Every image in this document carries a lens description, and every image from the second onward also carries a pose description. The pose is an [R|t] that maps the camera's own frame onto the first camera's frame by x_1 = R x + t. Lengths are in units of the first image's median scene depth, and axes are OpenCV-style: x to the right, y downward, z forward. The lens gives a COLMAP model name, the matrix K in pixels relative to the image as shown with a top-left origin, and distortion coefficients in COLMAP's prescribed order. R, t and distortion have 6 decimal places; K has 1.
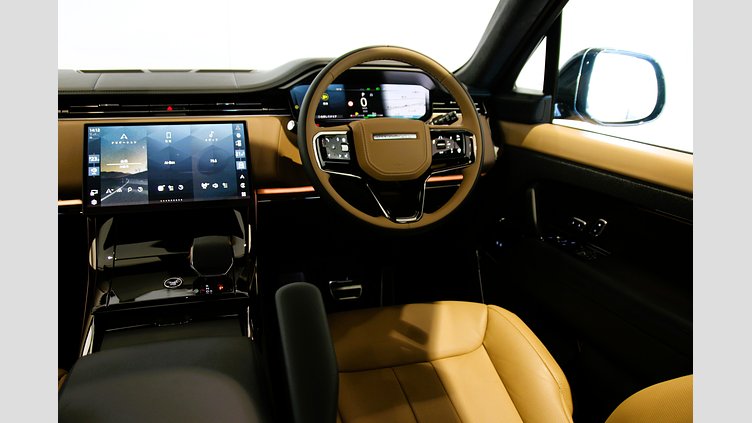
lens RADIAL K [[535.6, 0, 376.0], [0, 535.6, 211.5], [0, 0, 1]] dist [-0.132668, 0.159019]
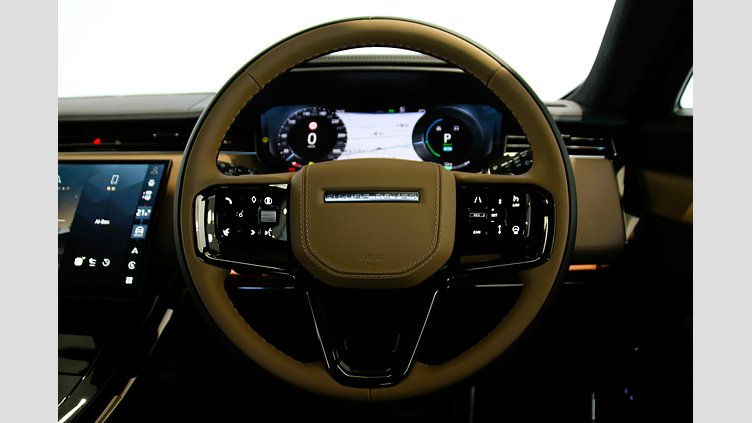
lens RADIAL K [[500.4, 0, 380.0], [0, 500.4, 215.6], [0, 0, 1]] dist [-0.133620, 0.120752]
pose [[0.934964, 0.055978, -0.350298, 0.197824], [-0.078519, 0.995634, -0.050466, -0.096555], [0.345944, 0.074689, 0.935278, 0.551805]]
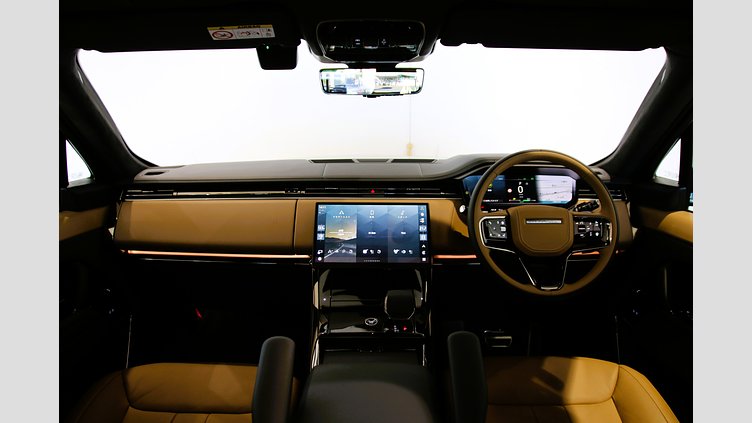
lens RADIAL K [[500.4, 0, 380.0], [0, 500.4, 215.6], [0, 0, 1]] dist [-0.133620, 0.120752]
pose [[0.953148, 0.040640, -0.299762, 0.015514], [-0.066891, 0.994720, -0.077831, -0.035570], [0.295016, 0.094236, 0.950834, -0.223443]]
